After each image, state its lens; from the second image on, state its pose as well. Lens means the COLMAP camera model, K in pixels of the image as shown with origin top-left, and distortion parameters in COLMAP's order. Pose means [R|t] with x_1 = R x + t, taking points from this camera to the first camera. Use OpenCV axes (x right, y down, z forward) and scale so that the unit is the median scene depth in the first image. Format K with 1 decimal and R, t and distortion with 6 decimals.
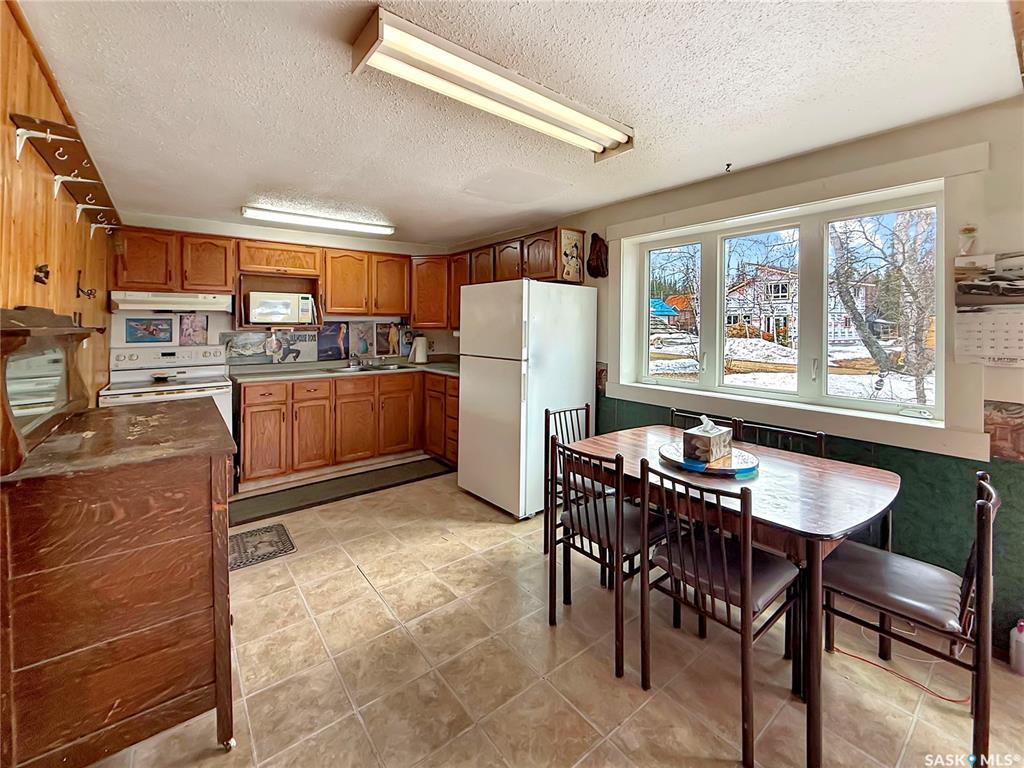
lens RADIAL K [[410.3, 0, 516.1], [0, 410.3, 305.4], [0, 0, 1]] dist [0.000649, -0.000059]
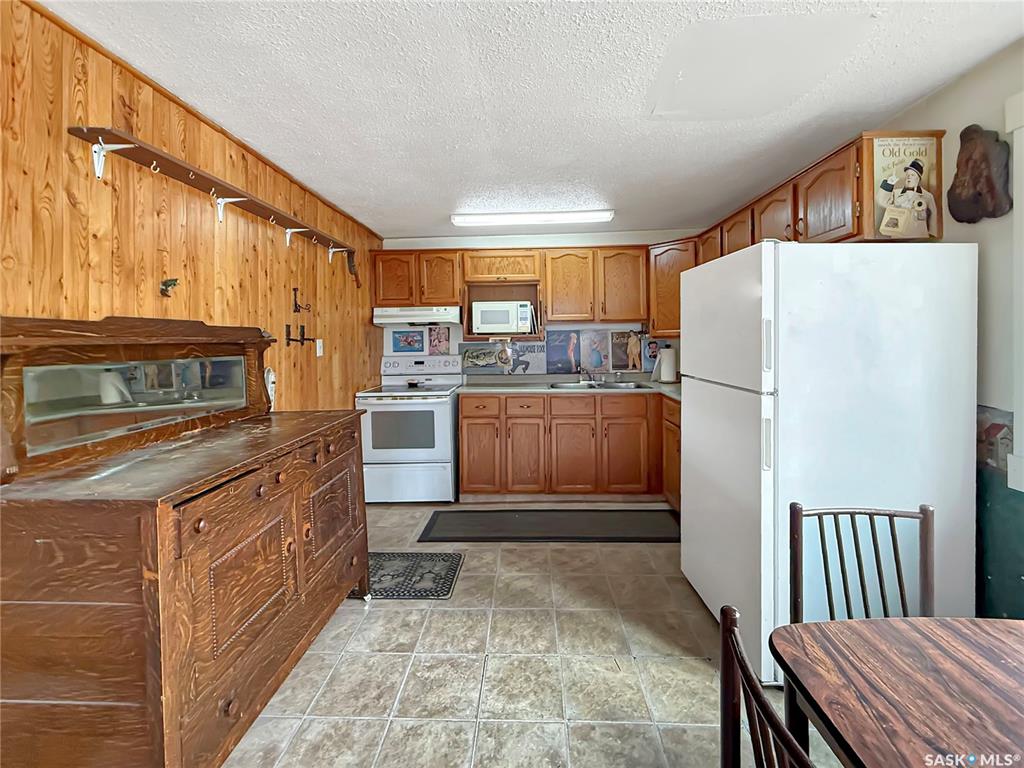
lens RADIAL K [[418.3, 0, 531.0], [0, 418.3, 331.5], [0, 0, 1]] dist [-0.001030, 0.000072]
pose [[0.769200, -0.019907, -0.638698, 0.110066], [0.043609, 0.998820, 0.021388, 0.023321], [0.637519, -0.044304, 0.769160, 0.320478]]
